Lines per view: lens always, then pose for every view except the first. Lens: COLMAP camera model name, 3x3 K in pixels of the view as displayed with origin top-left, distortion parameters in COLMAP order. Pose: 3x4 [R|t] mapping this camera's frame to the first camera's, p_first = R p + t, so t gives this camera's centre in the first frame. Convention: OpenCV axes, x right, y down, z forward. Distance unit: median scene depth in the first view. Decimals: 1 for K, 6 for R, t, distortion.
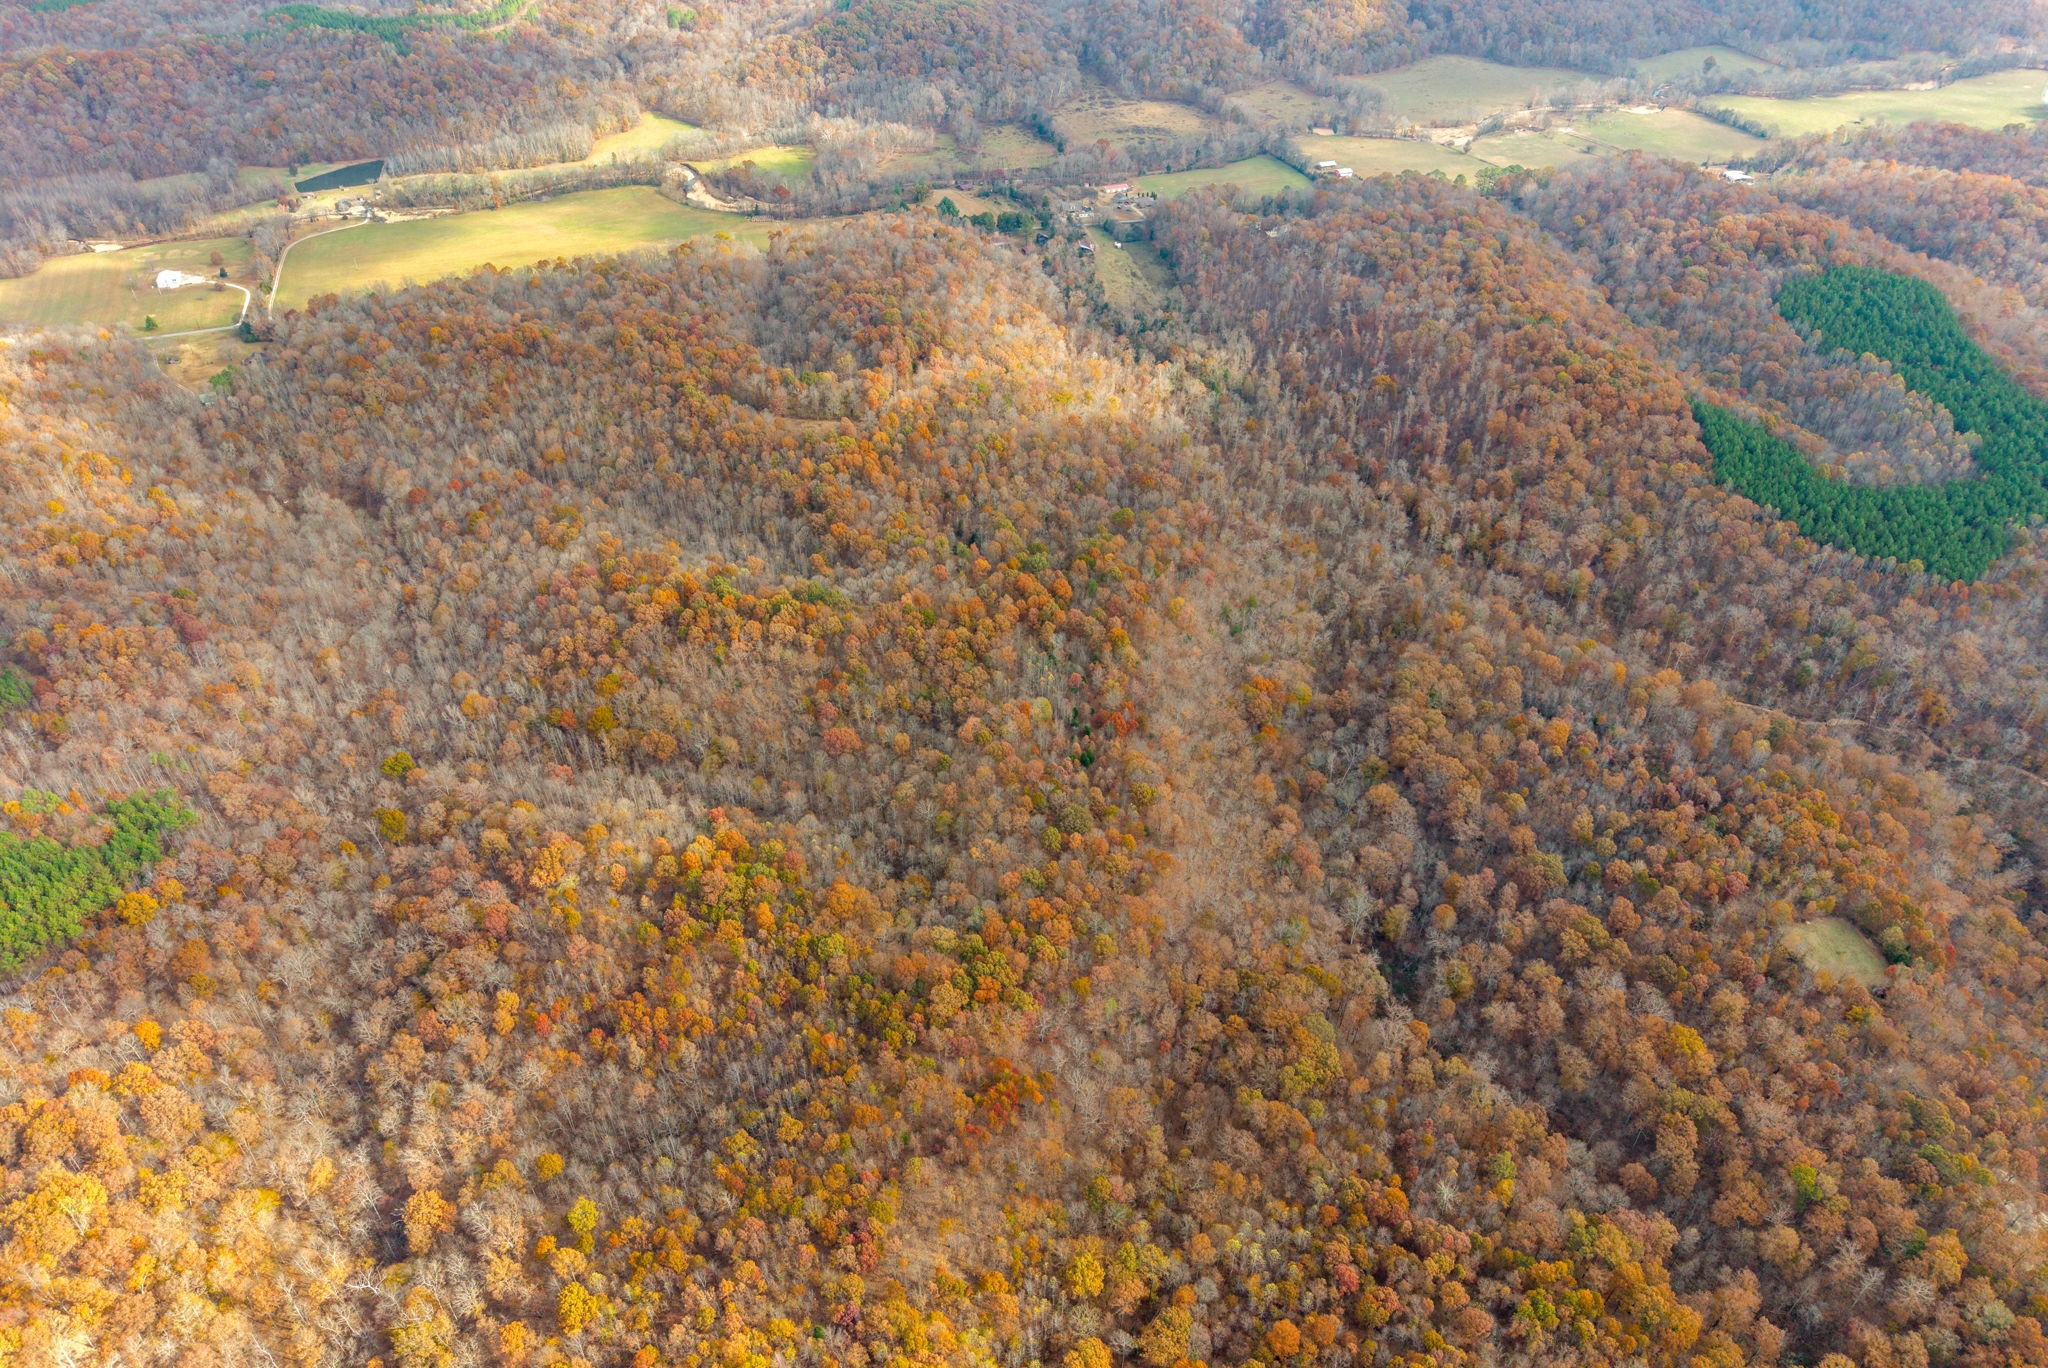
lens RADIAL K [[1393.5, 0, 1012.0], [0, 1393.5, 640.1], [0, 0, 1]] dist [0.021941, -0.024021]
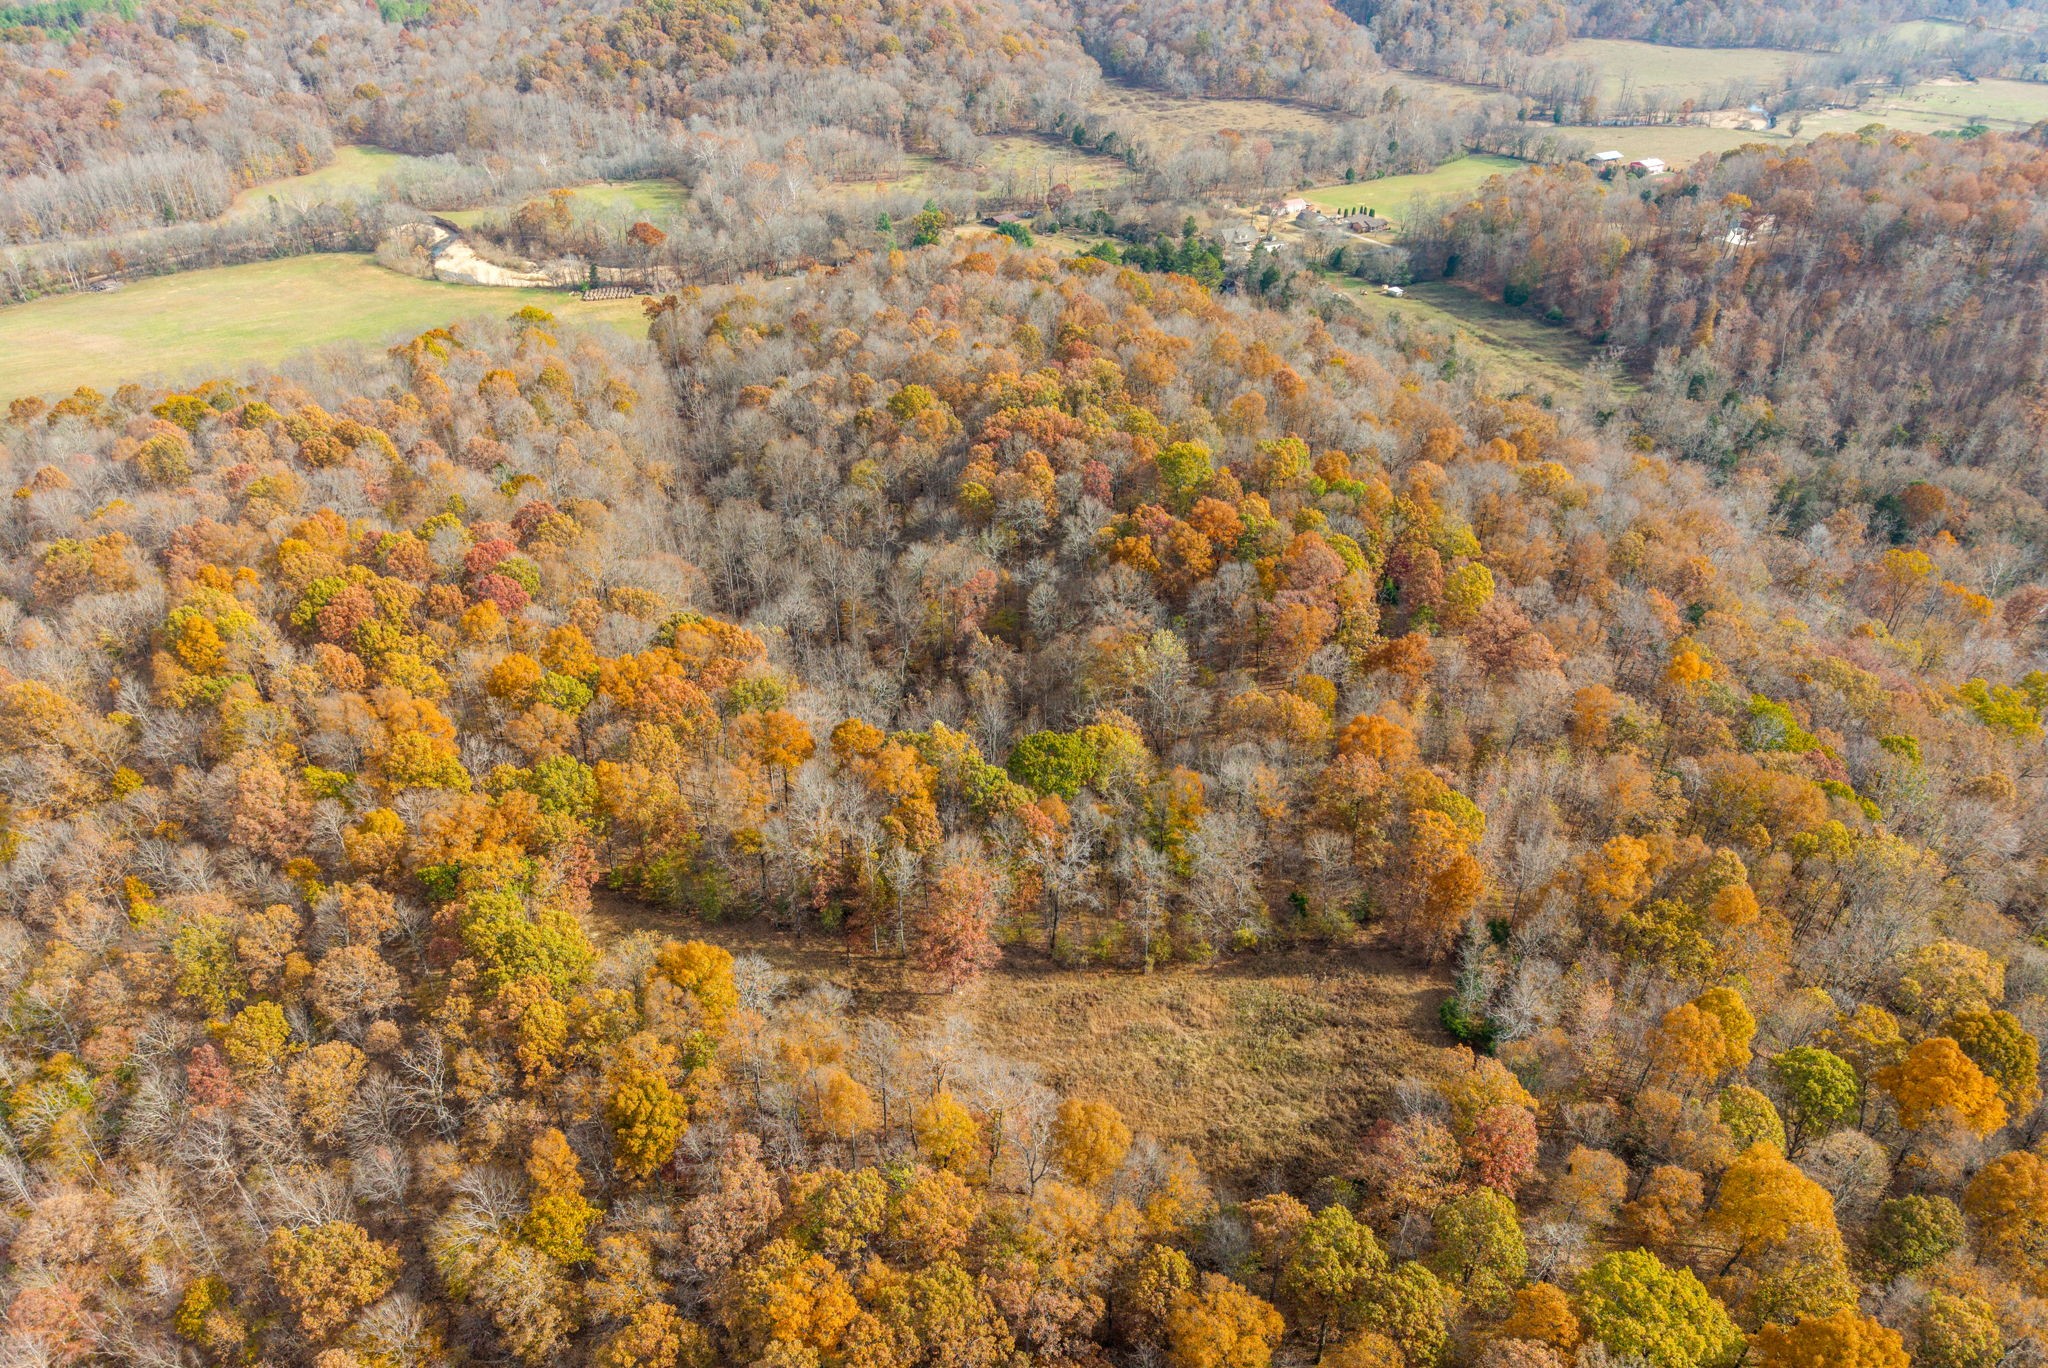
lens RADIAL K [[1393.5, 0, 1012.0], [0, 1393.5, 640.1], [0, 0, 1]] dist [0.021941, -0.024021]
pose [[0.984597, -0.096040, 0.146096, -0.208043], [0.110679, 0.989248, -0.095599, -0.213402], [-0.135344, 0.110296, 0.984640, 0.891908]]
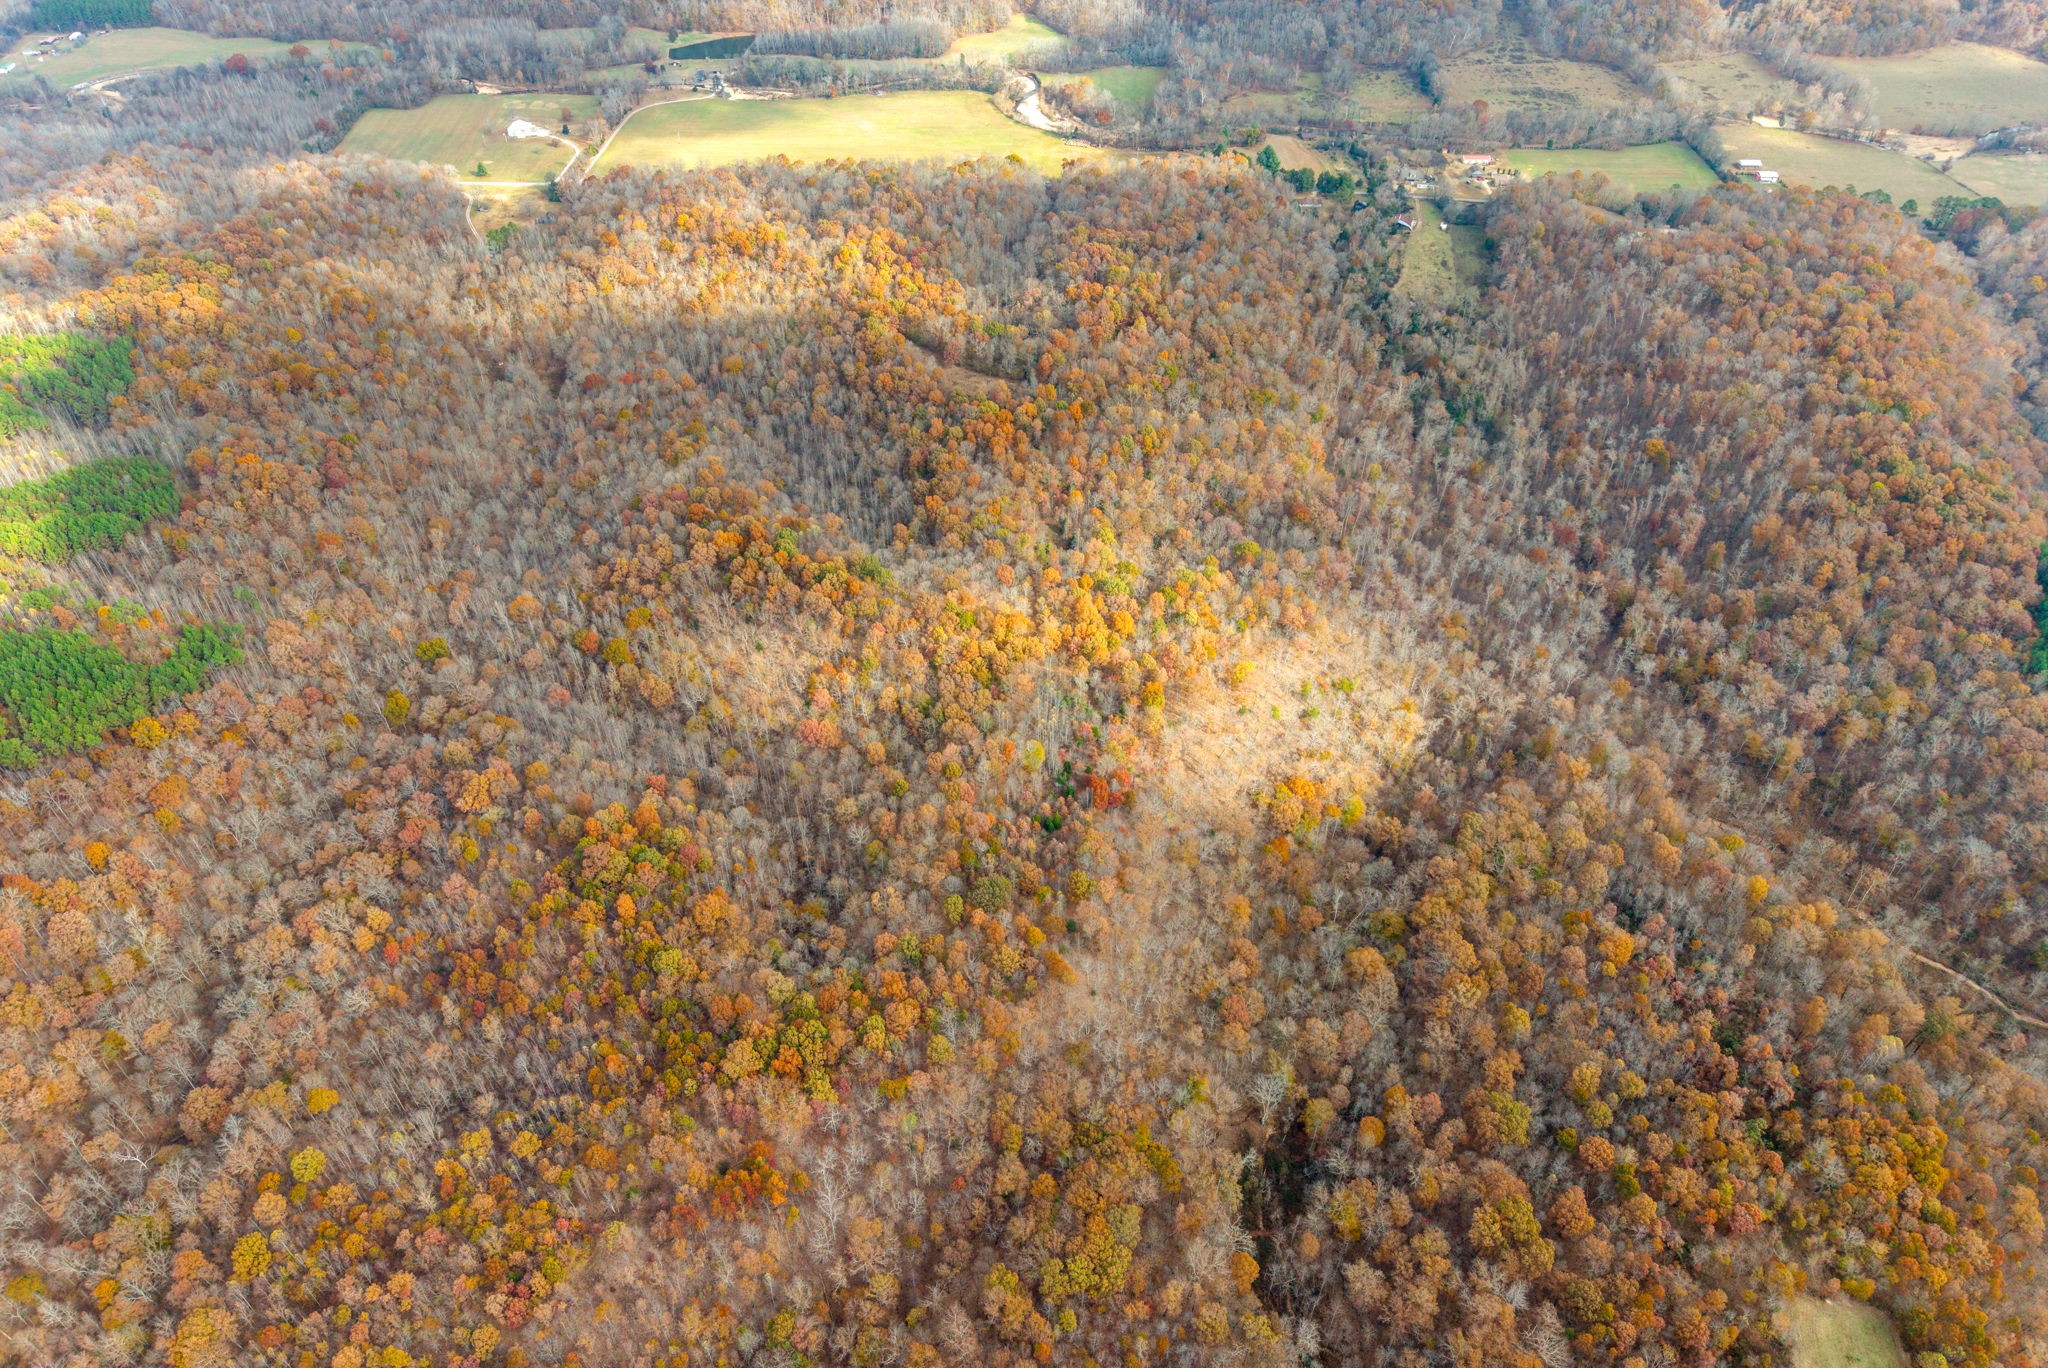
lens RADIAL K [[1393.5, 0, 1012.0], [0, 1393.5, 640.1], [0, 0, 1]] dist [0.021941, -0.024021]
pose [[0.934568, 0.228602, -0.272622, 0.192265], [-0.211373, 0.973123, 0.091391, -0.082279], [0.286187, -0.027786, 0.957771, 0.110832]]
